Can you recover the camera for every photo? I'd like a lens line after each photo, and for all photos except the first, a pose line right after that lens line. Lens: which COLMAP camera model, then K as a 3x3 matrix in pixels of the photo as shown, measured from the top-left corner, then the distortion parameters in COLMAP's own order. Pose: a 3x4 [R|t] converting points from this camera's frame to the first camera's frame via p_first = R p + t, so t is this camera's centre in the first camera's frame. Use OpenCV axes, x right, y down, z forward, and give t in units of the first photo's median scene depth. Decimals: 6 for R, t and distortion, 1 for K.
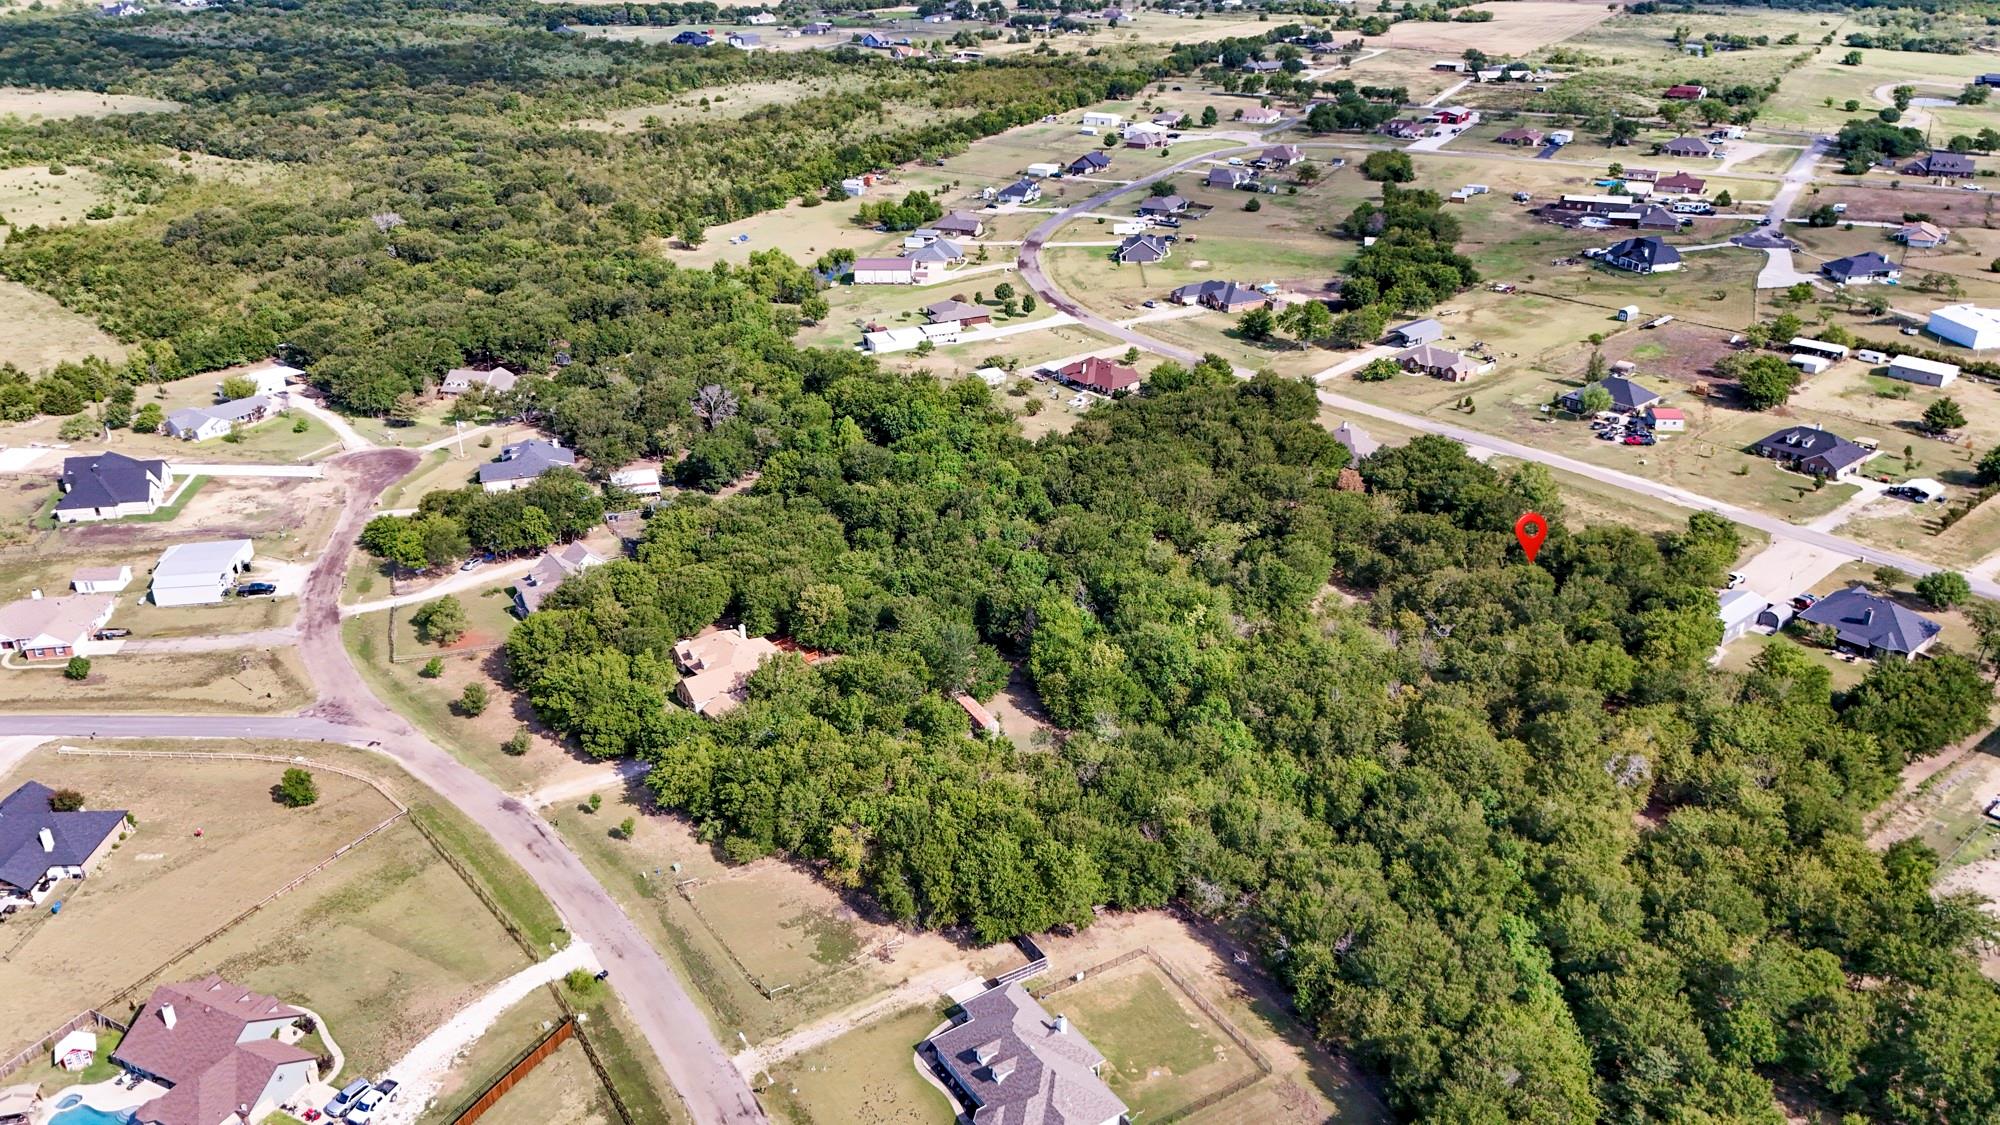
lens RADIAL K [[1499.1, 0, 1012.4], [0, 1499.1, 565.5], [0, 0, 1]] dist [0.066019, -0.077583]
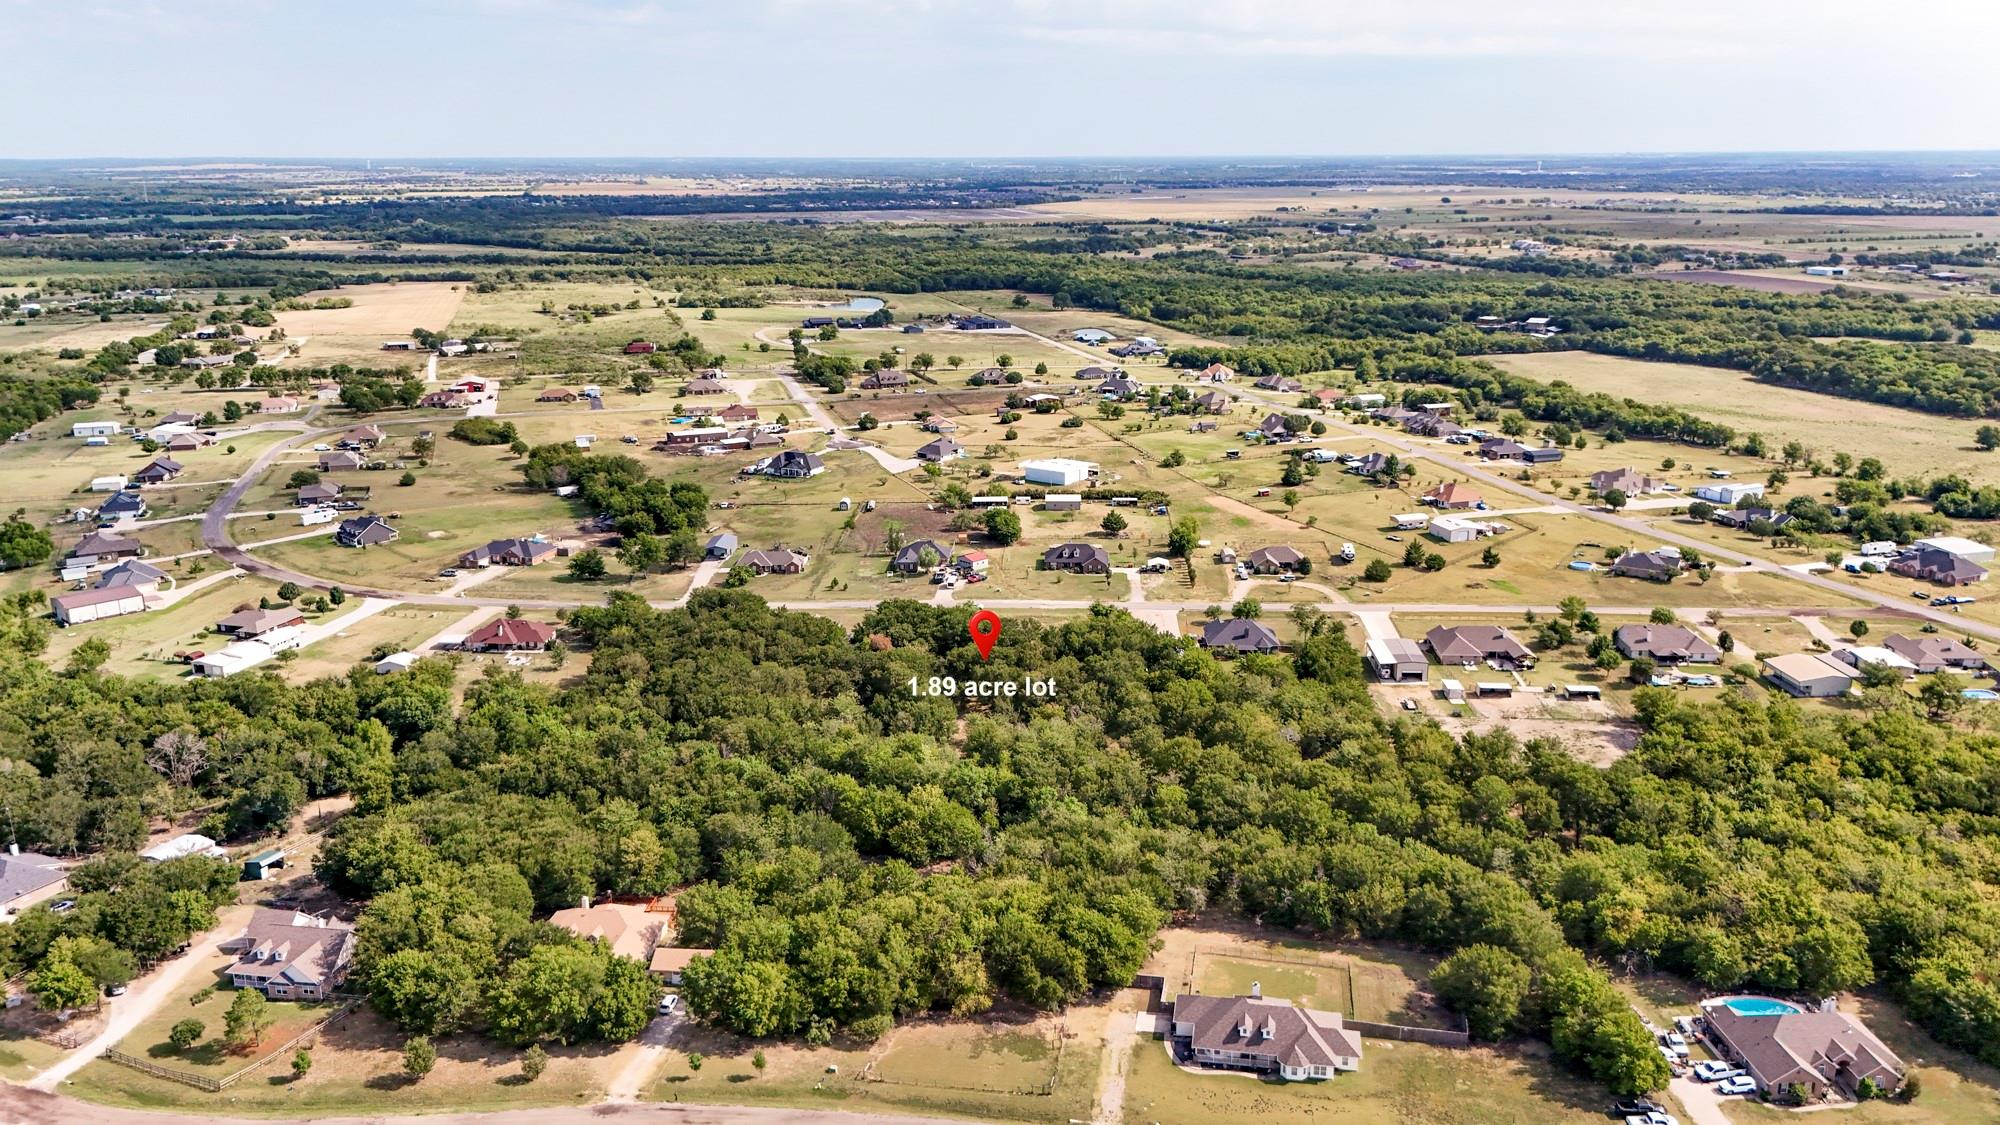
lens RADIAL K [[1499.1, 0, 1012.4], [0, 1499.1, 565.5], [0, 0, 1]] dist [0.066019, -0.077583]
pose [[0.687526, -0.188450, 0.701281, -0.354518], [0.307311, 0.950503, -0.045861, -0.018850], [-0.657927, 0.247042, 0.711408, 0.043487]]
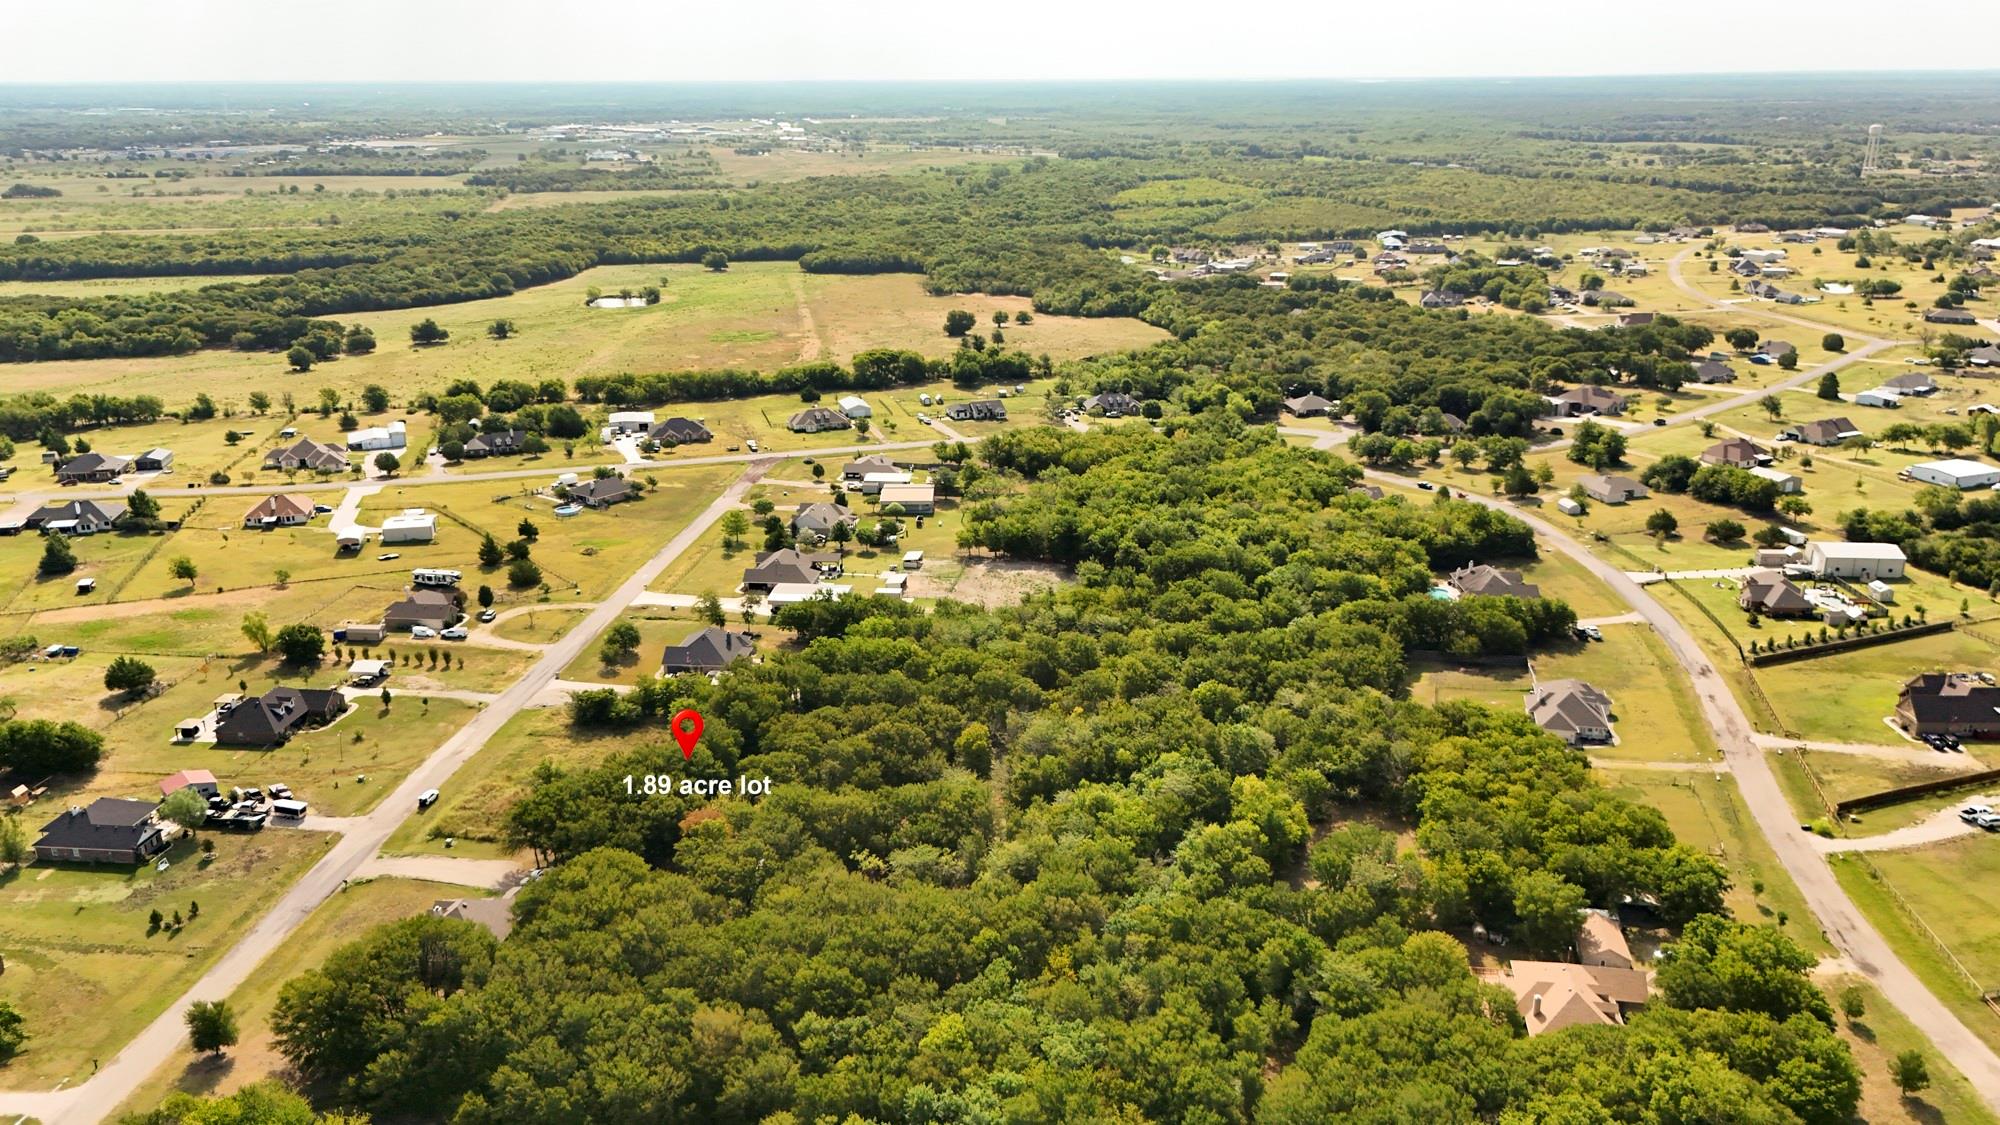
lens RADIAL K [[1499.1, 0, 1012.4], [0, 1499.1, 565.5], [0, 0, 1]] dist [0.066019, -0.077583]
pose [[-0.691052, -0.213510, 0.690551, -0.276576], [0.313610, 0.772198, 0.552592, -0.370266], [-0.651226, 0.598434, -0.466670, 0.794949]]
